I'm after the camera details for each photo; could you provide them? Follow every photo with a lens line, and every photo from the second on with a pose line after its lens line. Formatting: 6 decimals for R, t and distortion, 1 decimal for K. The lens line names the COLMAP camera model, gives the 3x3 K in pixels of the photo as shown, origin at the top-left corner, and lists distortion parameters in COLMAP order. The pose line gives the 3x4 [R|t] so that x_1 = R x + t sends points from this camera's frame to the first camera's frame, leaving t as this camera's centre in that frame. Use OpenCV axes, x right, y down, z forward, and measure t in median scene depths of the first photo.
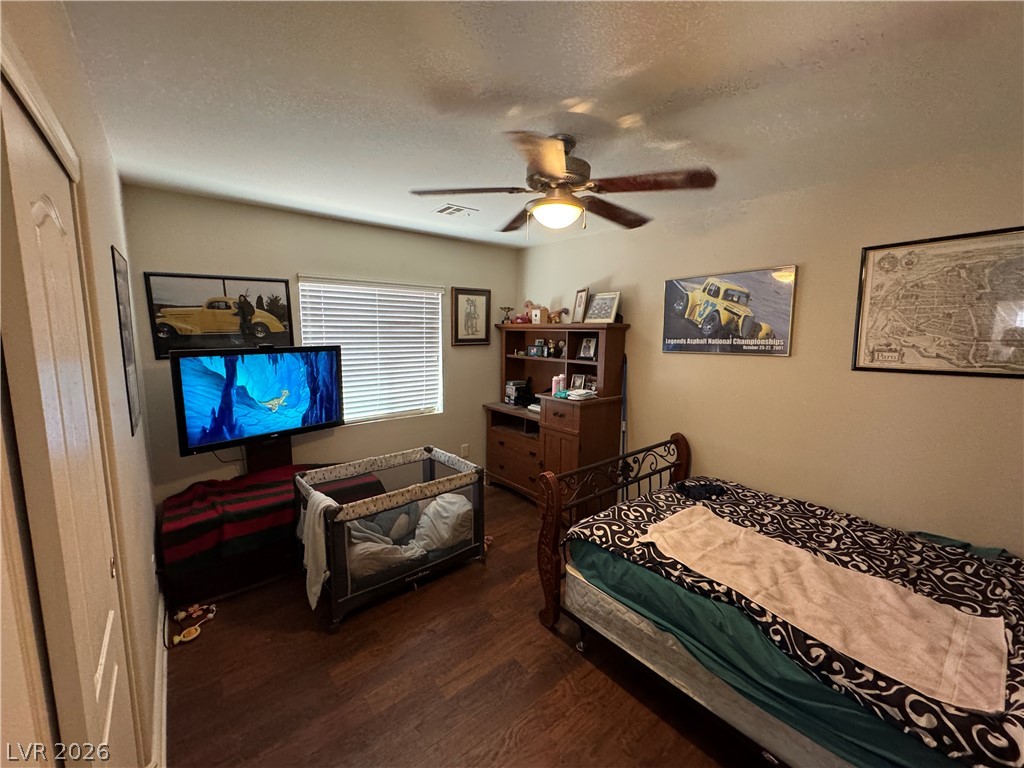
lens RADIAL K [[409.3, 0, 510.7], [0, 409.3, 384.0], [0, 0, 1]] dist [-0.003356, 0.000643]
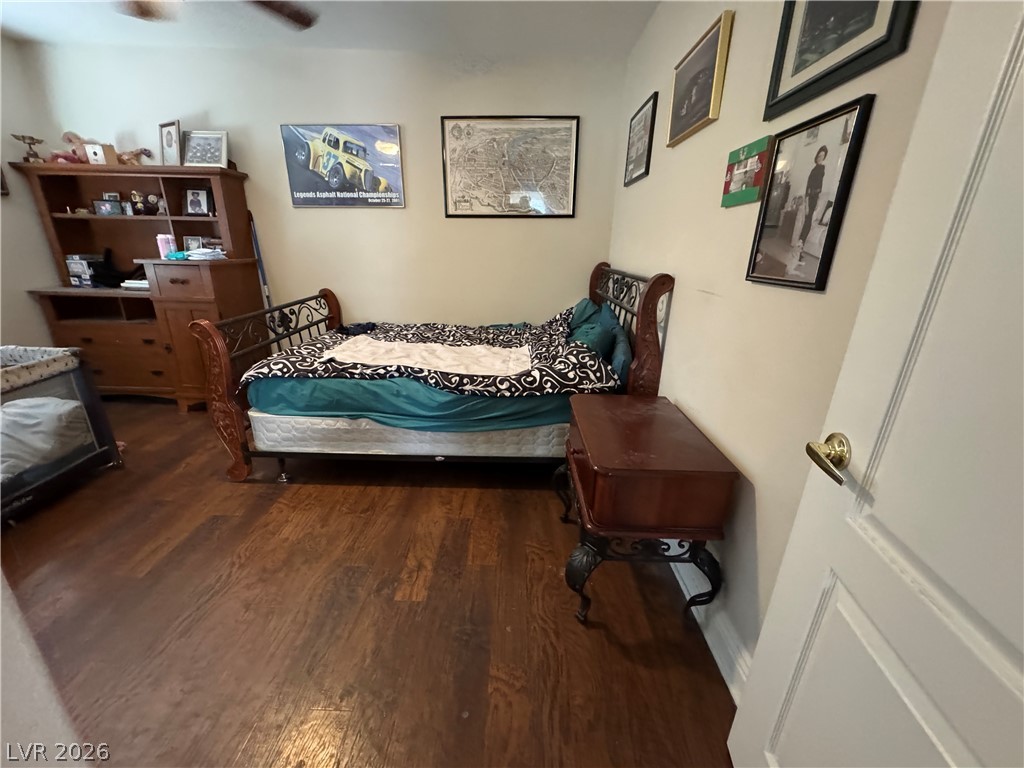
lens RADIAL K [[409.3, 0, 510.7], [0, 409.3, 384.0], [0, 0, 1]] dist [-0.003356, 0.000643]
pose [[0.646810, -0.244631, 0.722352, -0.118734], [0.080105, 0.963712, 0.254642, 0.142424], [-0.758432, -0.106842, 0.642935, -0.081551]]
